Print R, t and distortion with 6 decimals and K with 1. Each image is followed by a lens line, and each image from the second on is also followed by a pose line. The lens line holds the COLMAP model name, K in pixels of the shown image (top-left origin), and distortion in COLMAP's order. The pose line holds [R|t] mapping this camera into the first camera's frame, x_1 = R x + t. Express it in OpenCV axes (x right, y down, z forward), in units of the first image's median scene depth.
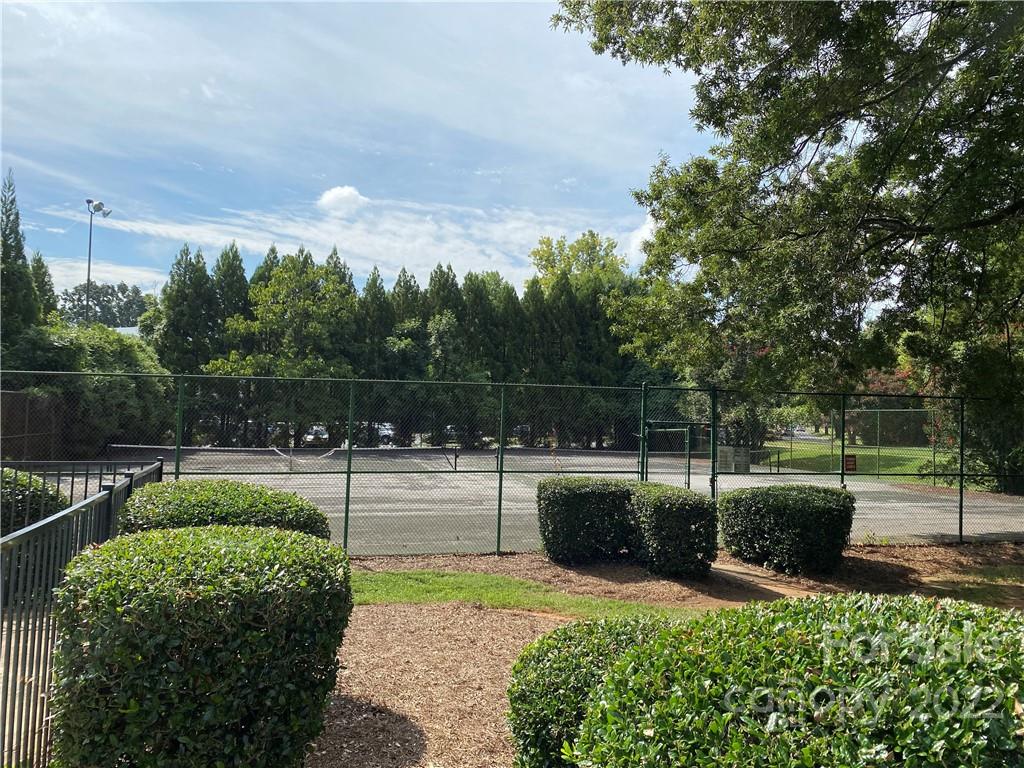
lens RADIAL K [[774.2, 0, 512.8], [0, 774.2, 383.5], [0, 0, 1]] dist [0.004599, -0.000380]
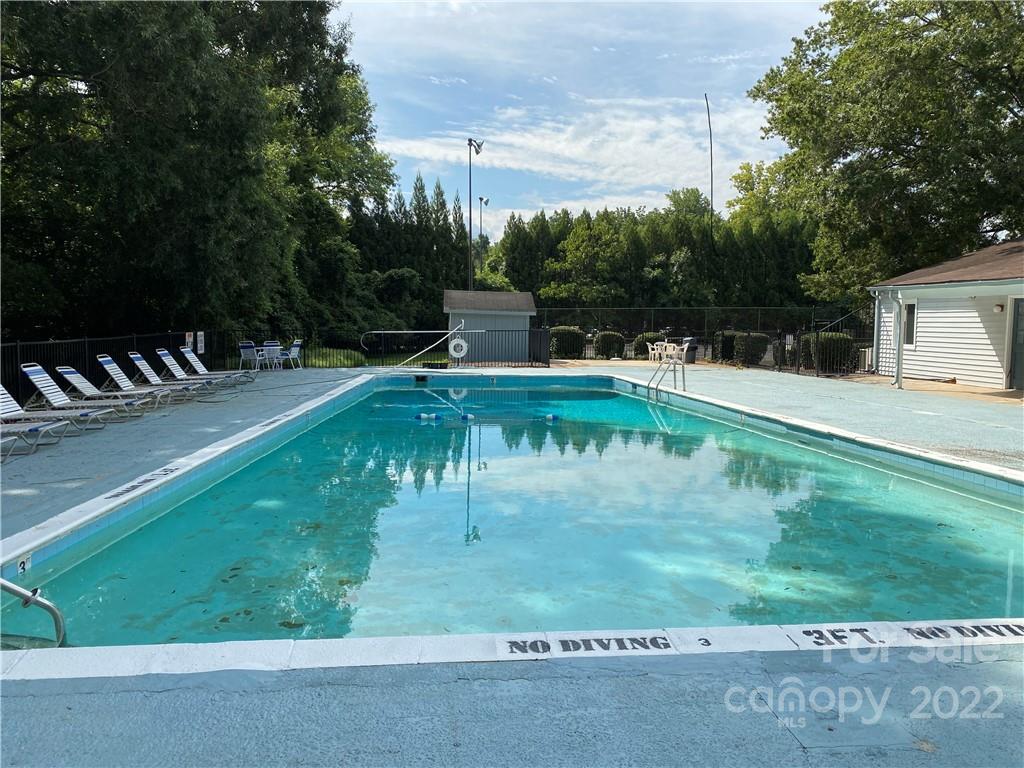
lens RADIAL K [[774.2, 0, 512.7], [0, 774.2, 383.1], [0, 0, 1]] dist [0.004599, -0.000380]
pose [[0.972706, 0.000580, -0.232038, -0.059669], [0.027356, 0.992736, 0.117160, -0.020408], [0.230421, -0.120310, 0.965625, -0.496611]]
